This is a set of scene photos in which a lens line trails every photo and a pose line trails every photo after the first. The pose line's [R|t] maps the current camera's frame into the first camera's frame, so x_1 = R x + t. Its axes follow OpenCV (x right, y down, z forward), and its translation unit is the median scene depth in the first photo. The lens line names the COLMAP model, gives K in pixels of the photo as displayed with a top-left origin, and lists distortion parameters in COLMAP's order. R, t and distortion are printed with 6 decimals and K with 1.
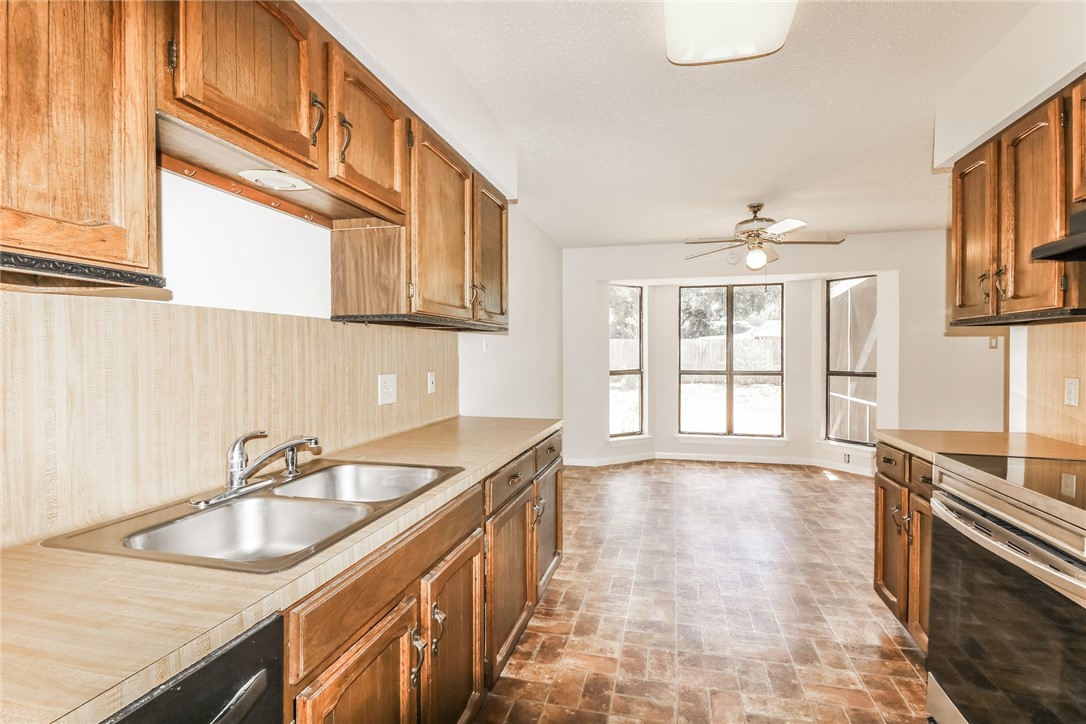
lens RADIAL K [[495.2, 0, 543.0], [0, 495.2, 362.0], [0, 0, 1]] dist [-0.049824, -0.000101]
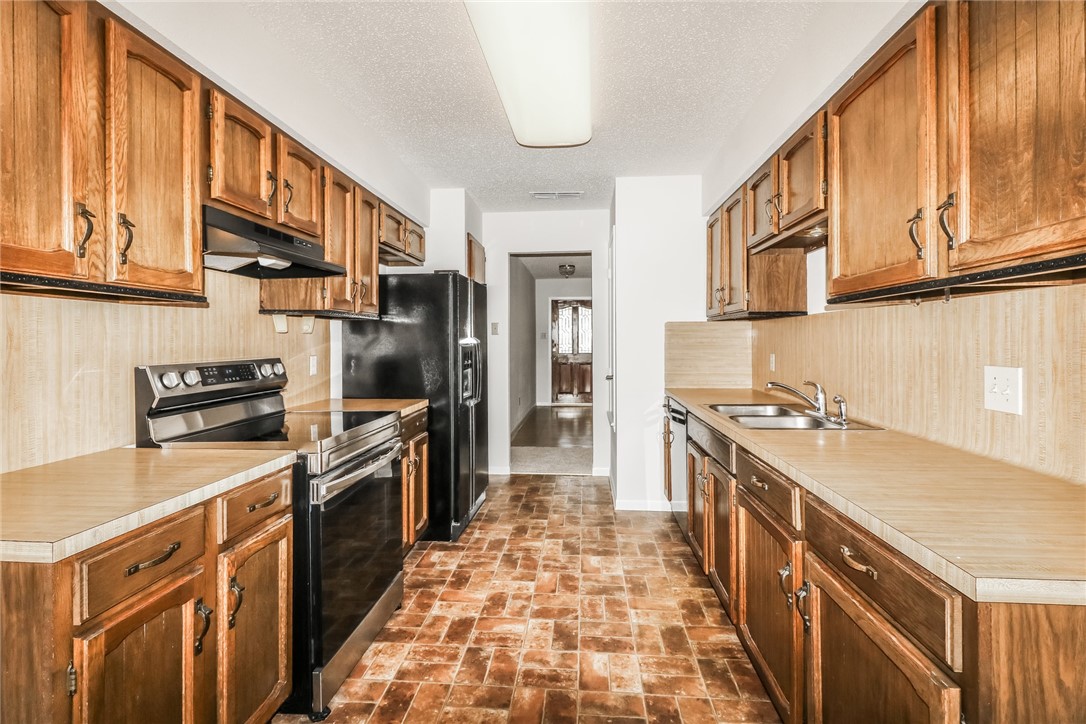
lens RADIAL K [[495.4, 0, 542.2], [0, 495.4, 343.2], [0, 0, 1]] dist [-0.001816, -0.000285]
pose [[-0.985820, 0.014667, -0.167166, 0.515453], [0.011493, 0.999735, 0.019937, -0.034196], [0.167414, 0.017733, -0.985727, 1.997097]]
